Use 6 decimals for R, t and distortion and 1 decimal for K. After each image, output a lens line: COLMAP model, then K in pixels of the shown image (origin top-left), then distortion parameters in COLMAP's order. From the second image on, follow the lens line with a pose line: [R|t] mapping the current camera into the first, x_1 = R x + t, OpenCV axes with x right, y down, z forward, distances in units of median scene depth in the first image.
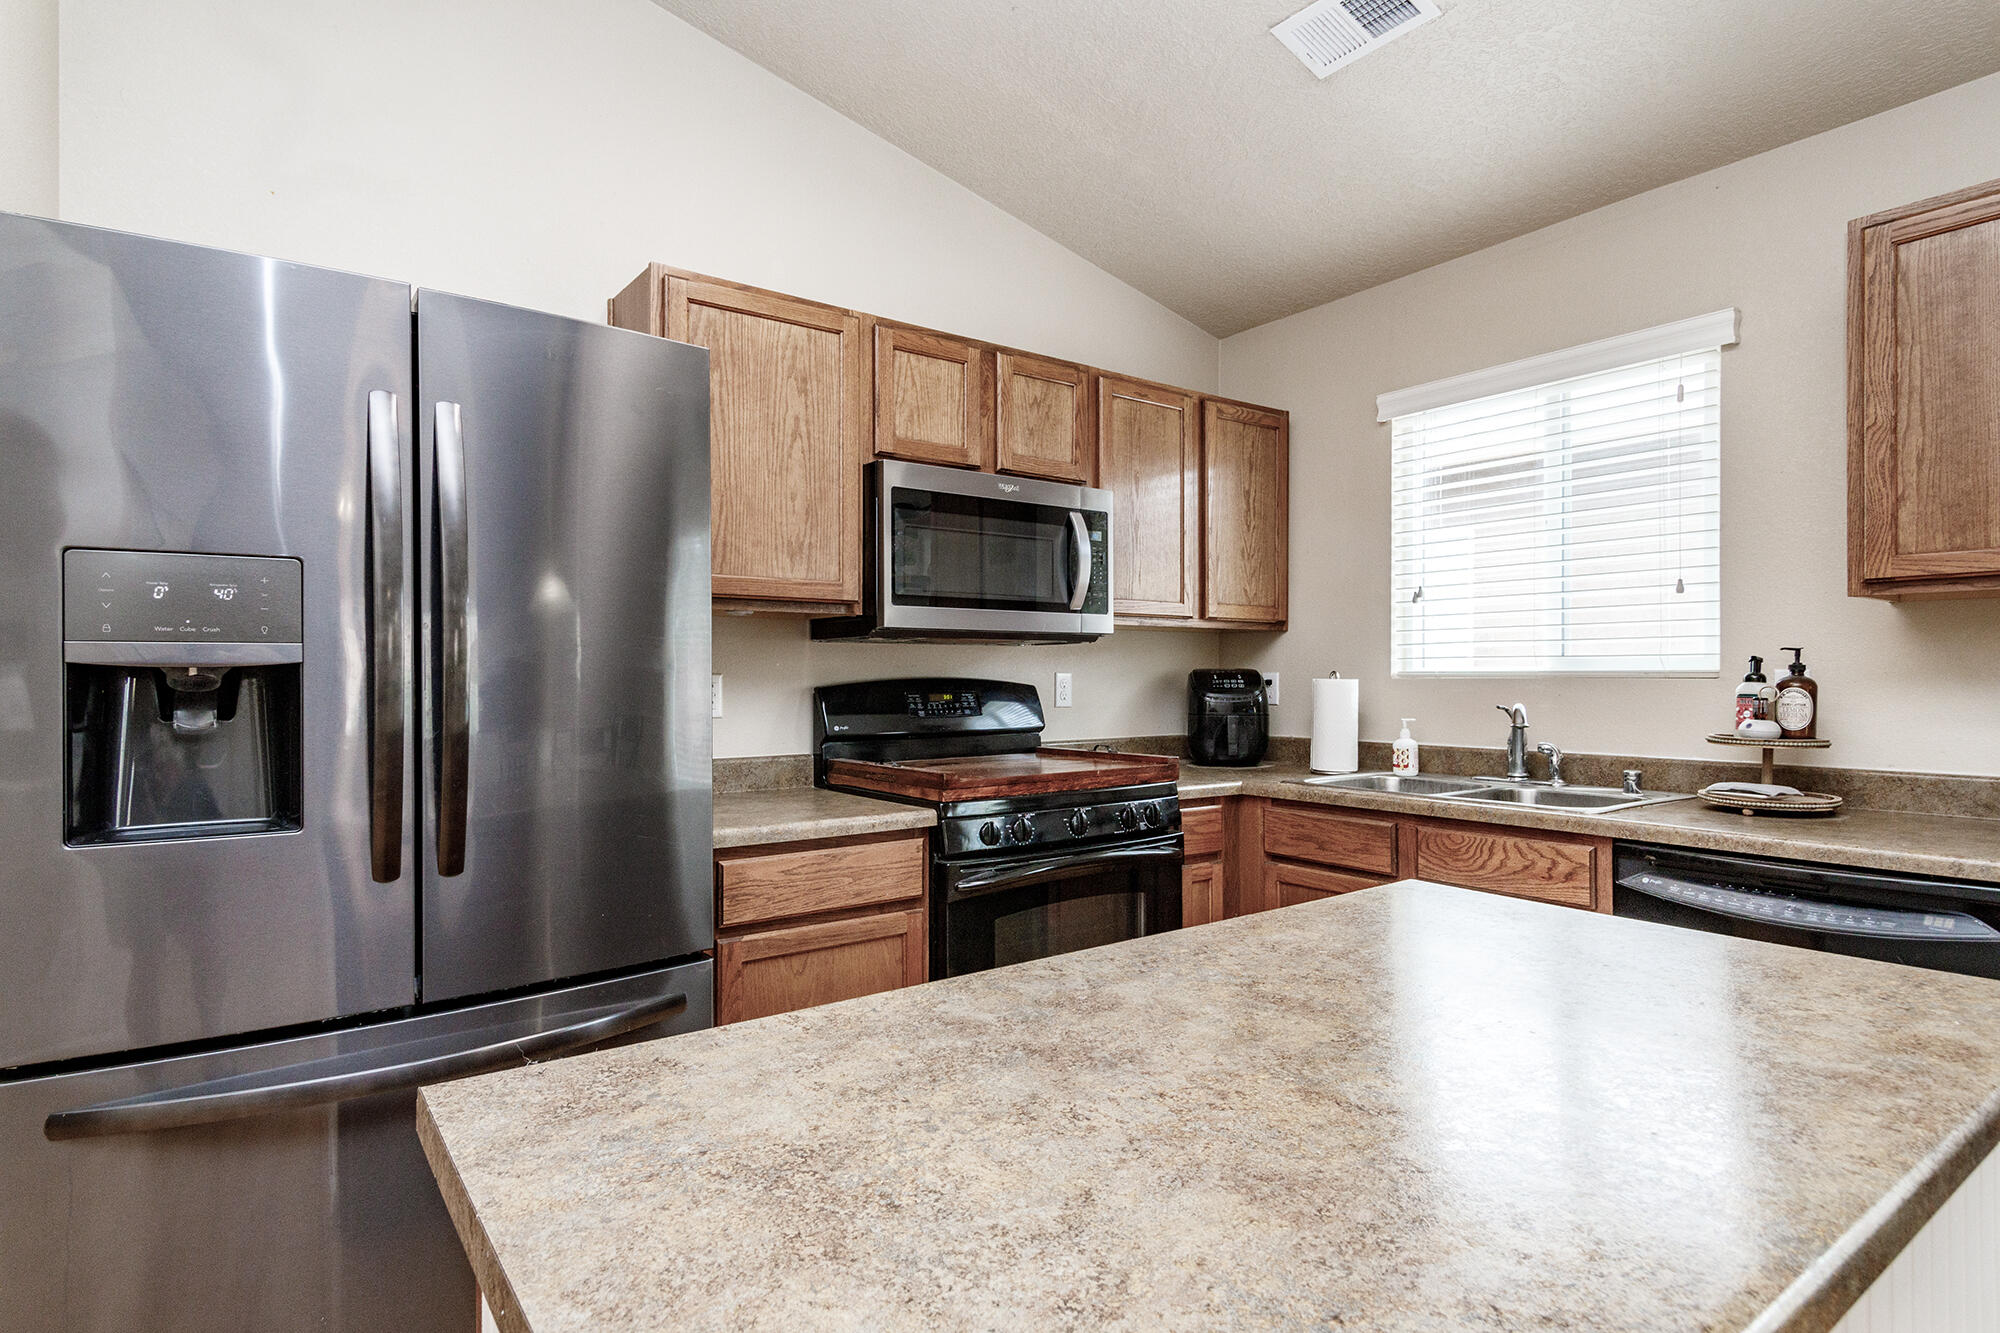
lens RADIAL K [[1052.0, 0, 991.8], [0, 1052.0, 653.7], [0, 0, 1]] dist [0.031802, 0.000735]
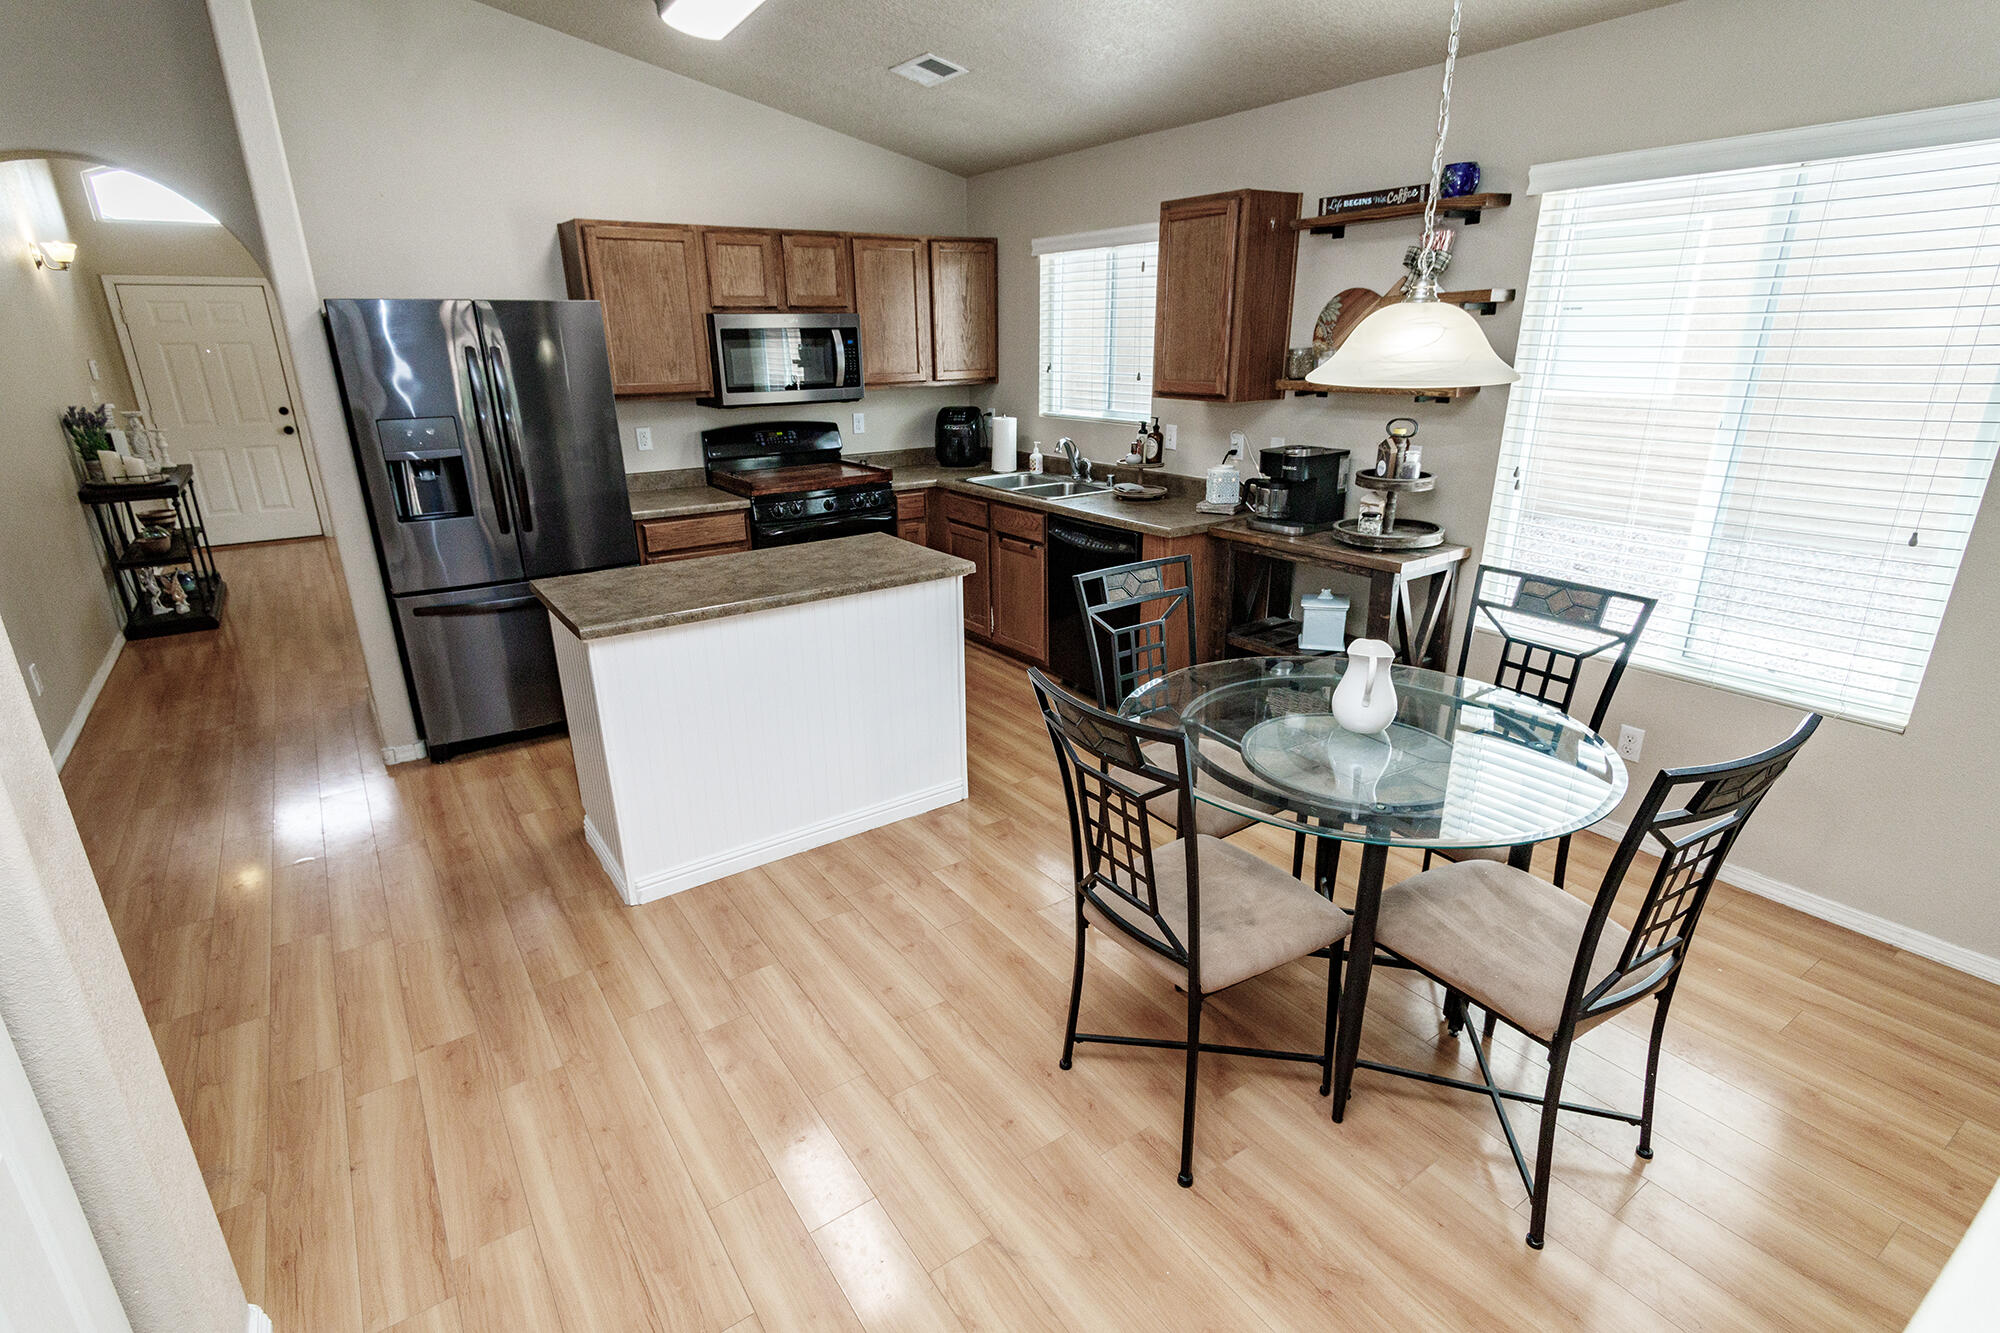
lens RADIAL K [[985.8, 0, 999.5], [0, 985.8, 673.6], [0, 0, 1]] dist [0.019431, -0.006071]
pose [[0.999581, -0.002153, -0.028863, 0.408857], [0.012118, 0.936741, 0.349813, -0.172541], [0.026284, -0.350016, 0.936375, -0.781521]]
